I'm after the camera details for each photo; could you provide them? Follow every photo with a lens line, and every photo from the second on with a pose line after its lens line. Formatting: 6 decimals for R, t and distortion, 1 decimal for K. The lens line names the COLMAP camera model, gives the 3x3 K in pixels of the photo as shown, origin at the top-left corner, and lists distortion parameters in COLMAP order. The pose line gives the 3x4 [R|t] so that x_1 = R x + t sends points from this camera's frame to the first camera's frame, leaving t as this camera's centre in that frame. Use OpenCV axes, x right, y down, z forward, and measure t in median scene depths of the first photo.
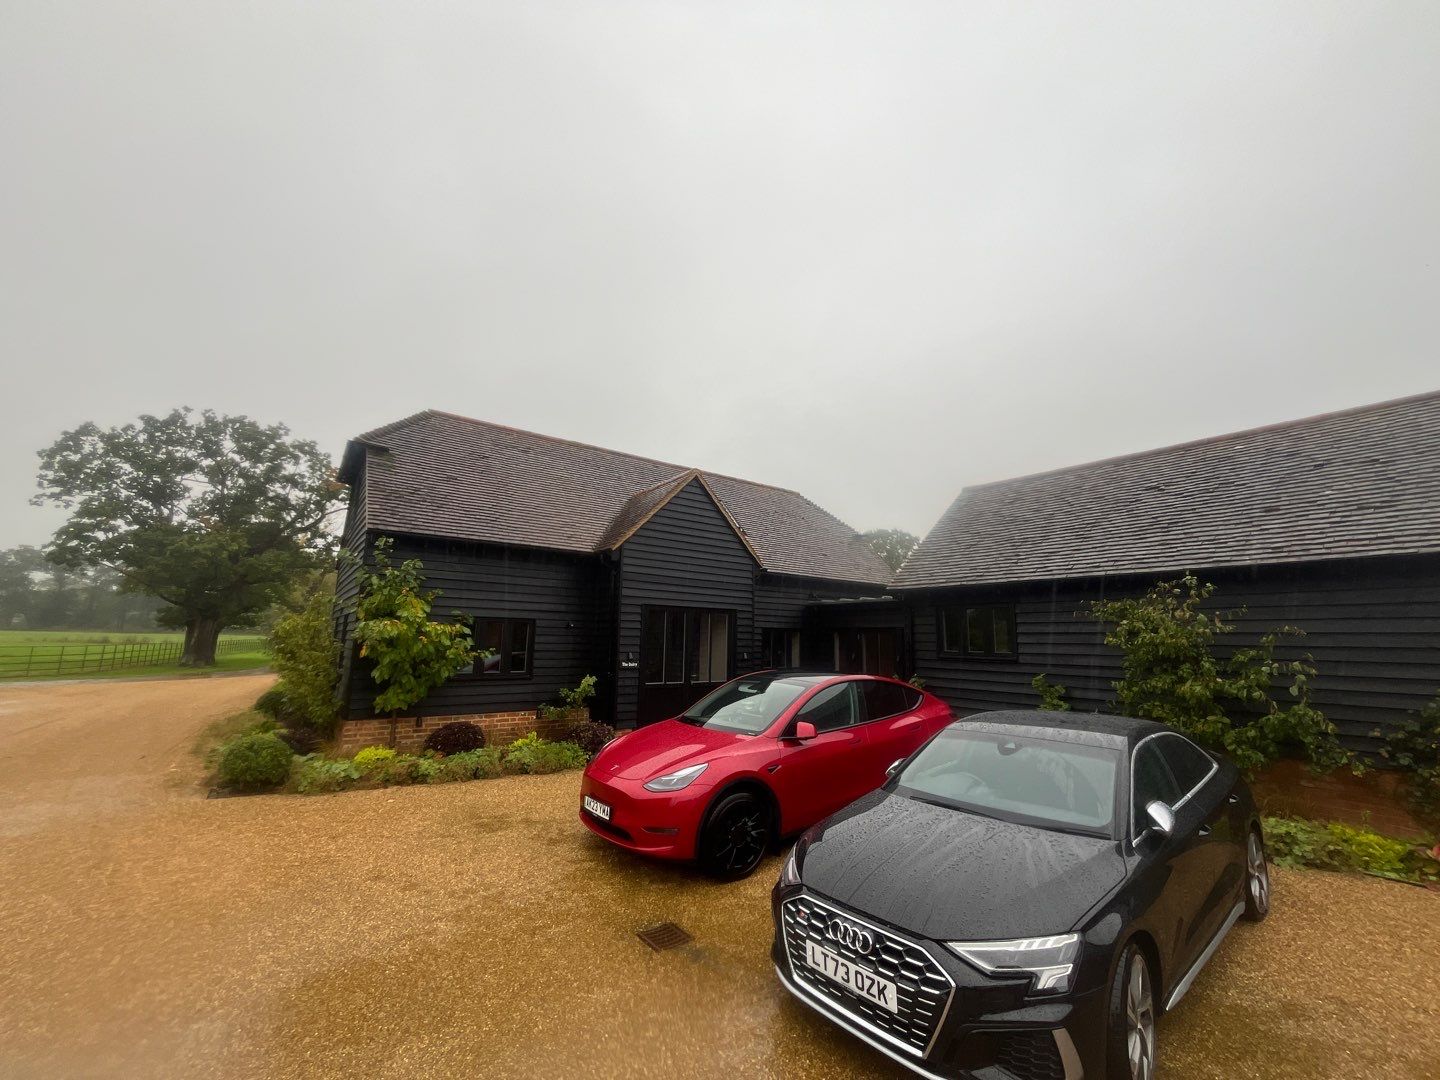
lens RADIAL K [[584.2, 0, 717.2], [0, 584.2, 539.5], [0, 0, 1]] dist [-0.002171, -0.000064]
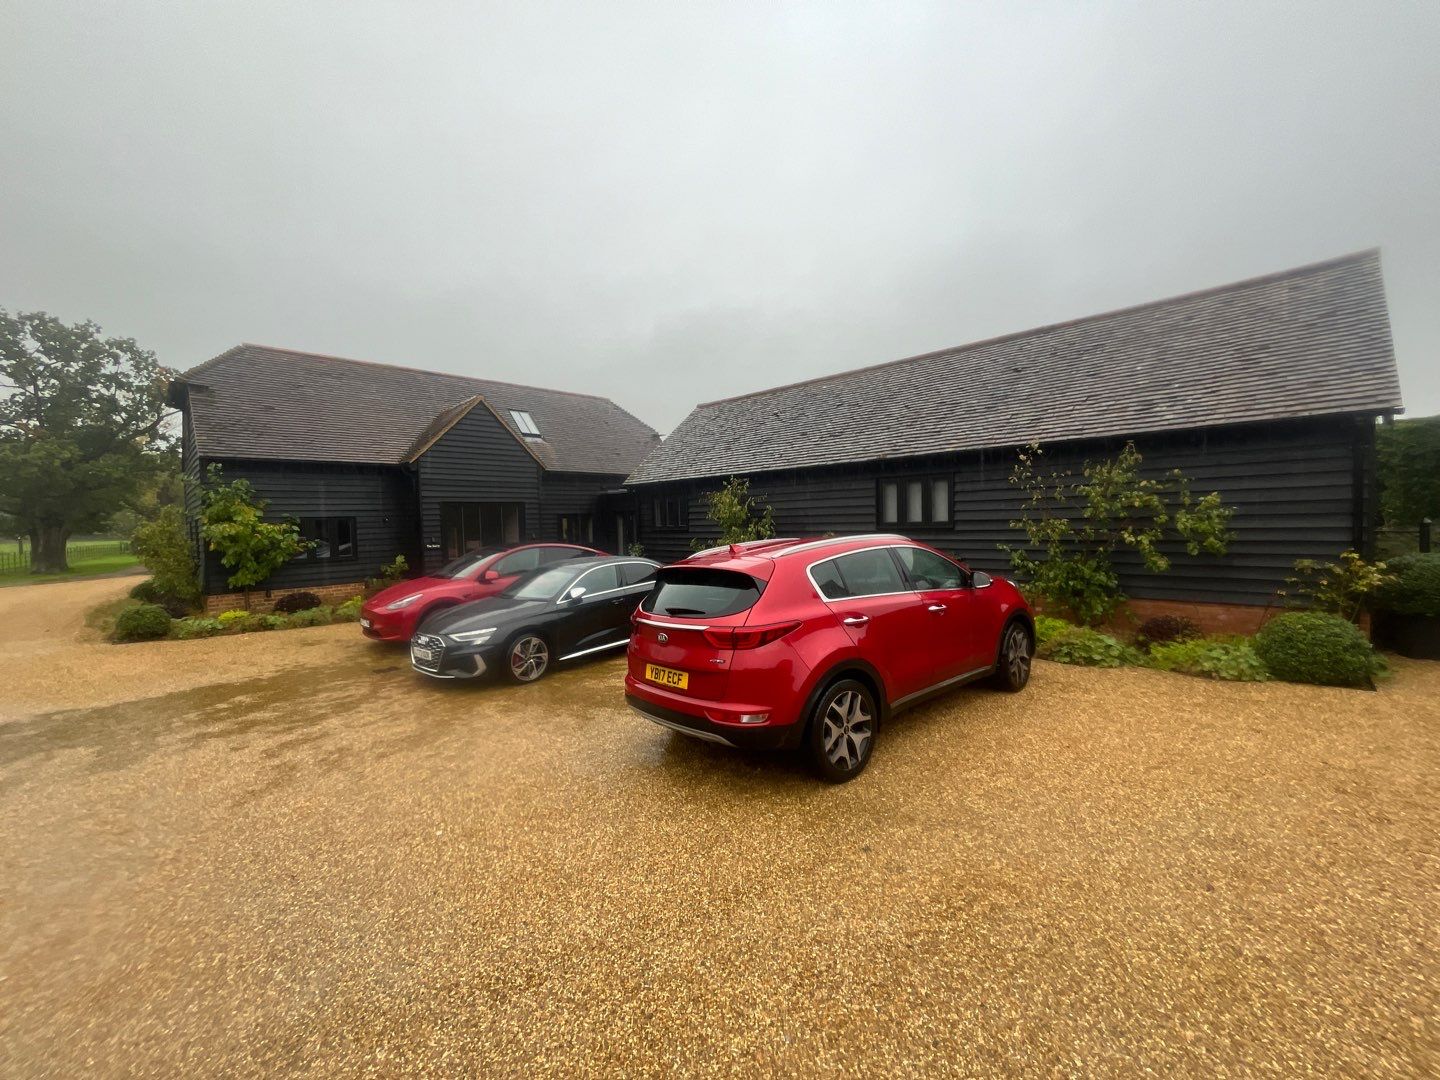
lens RADIAL K [[587.0, 0, 721.5], [0, 587.0, 537.7], [0, 0, 1]] dist [-0.002033, -0.000170]
pose [[0.987587, -0.049862, 0.148951, 0.312935], [0.019146, 0.979420, 0.200924, -0.069952], [-0.155904, -0.195578, 0.968216, -0.436844]]
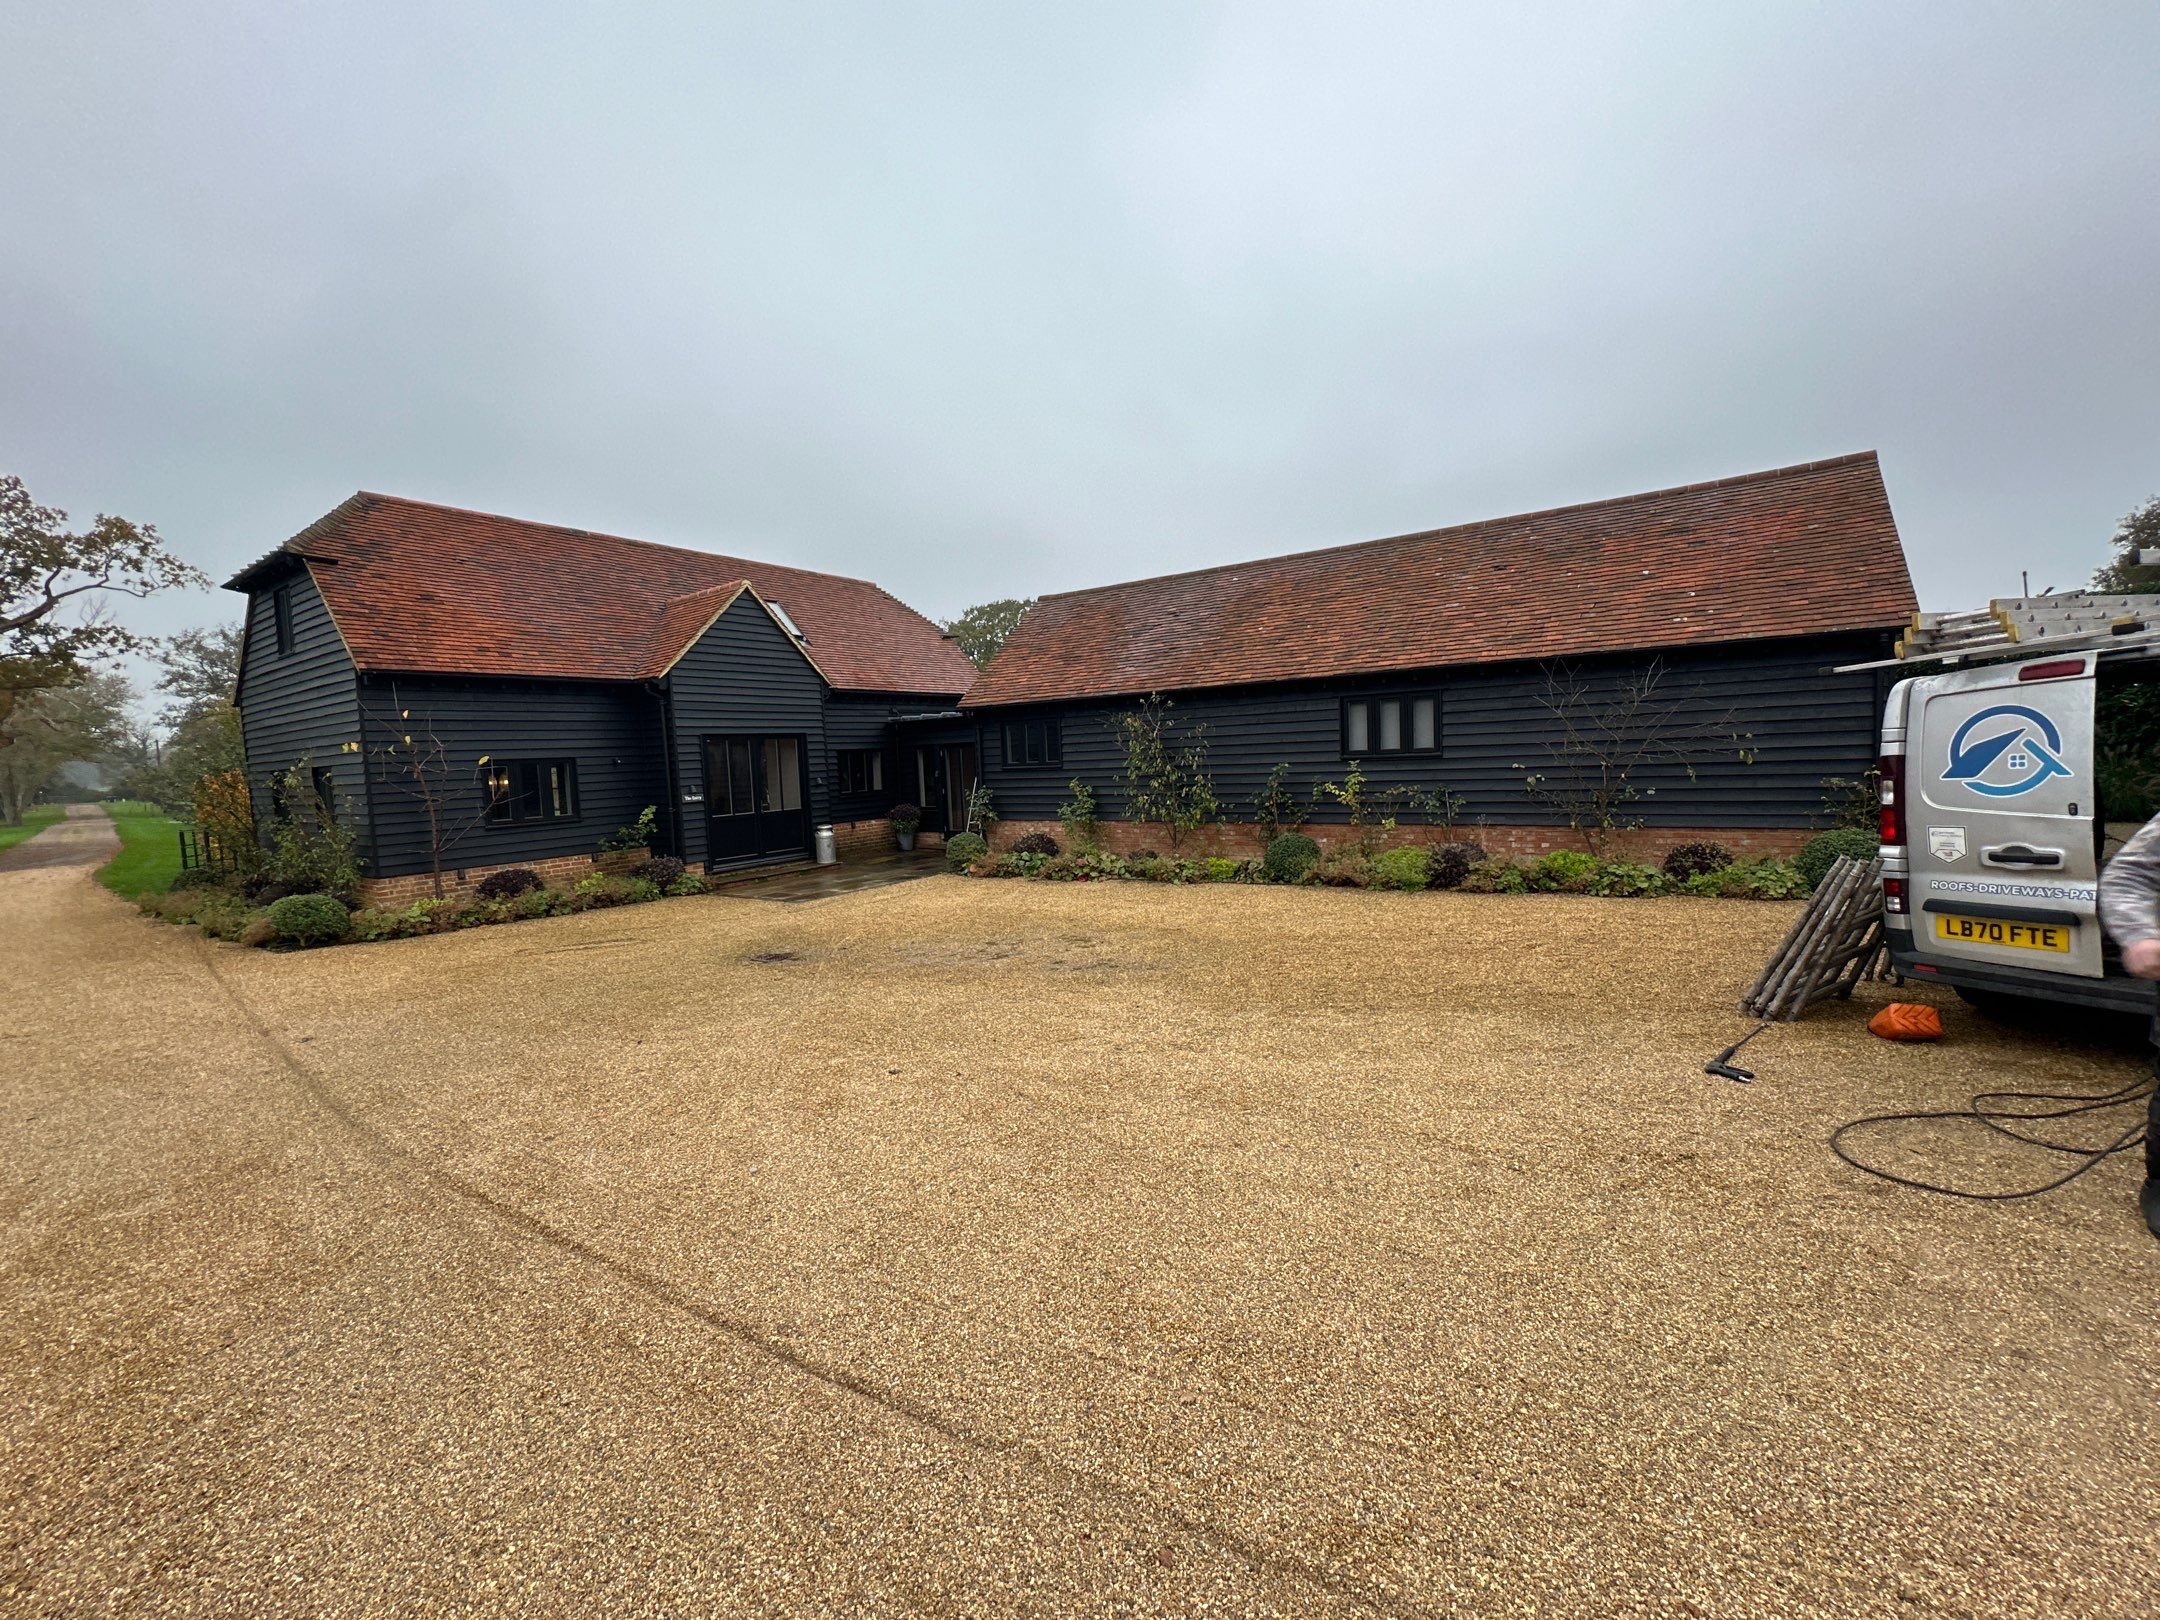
lens RADIAL K [[876.2, 0, 1075.8], [0, 876.2, 809.2], [0, 0, 1]] dist [-0.002171, -0.000064]
pose [[0.943950, -0.081047, 0.319983, -0.018621], [0.005862, 0.973352, 0.229242, -0.092606], [-0.330035, -0.214518, 0.919271, -0.522440]]
